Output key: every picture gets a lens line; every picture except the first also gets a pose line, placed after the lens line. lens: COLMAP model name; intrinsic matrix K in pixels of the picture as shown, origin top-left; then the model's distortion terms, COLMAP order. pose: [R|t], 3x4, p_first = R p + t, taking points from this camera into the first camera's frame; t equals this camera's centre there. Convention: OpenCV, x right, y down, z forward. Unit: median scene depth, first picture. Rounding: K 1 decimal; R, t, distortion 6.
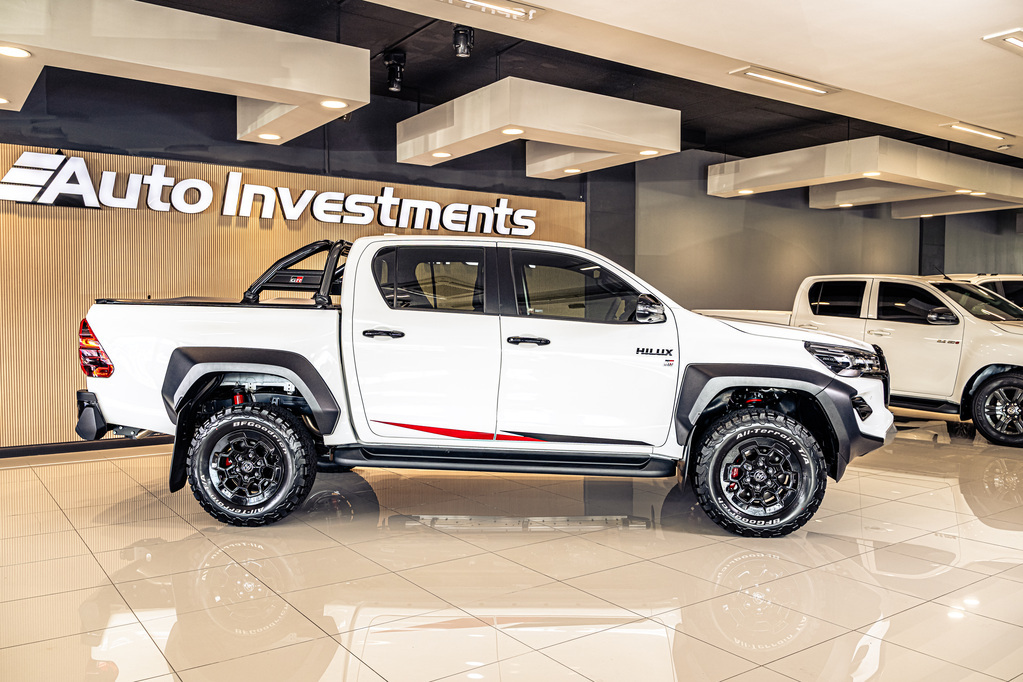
lens RADIAL K [[836.2, 0, 505.6], [0, 836.2, 336.8], [0, 0, 1]] dist [-0.009782, 0.008111]
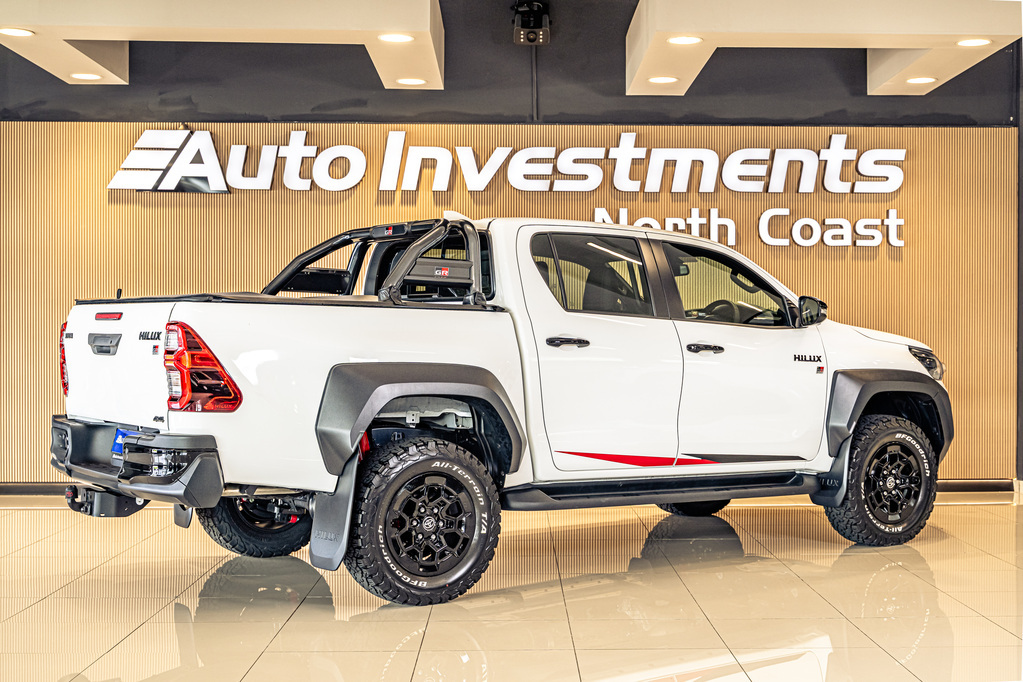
lens RADIAL K [[1499.6, 0, 516.7], [0, 1499.6, 337.8], [0, 0, 1]] dist [0.001803, 0.000000]
pose [[0.828829, 0.000268, -0.559501, 0.504622], [-0.017351, 0.999531, -0.025224, 0.016919], [0.559232, 0.030614, 0.828445, -0.034623]]
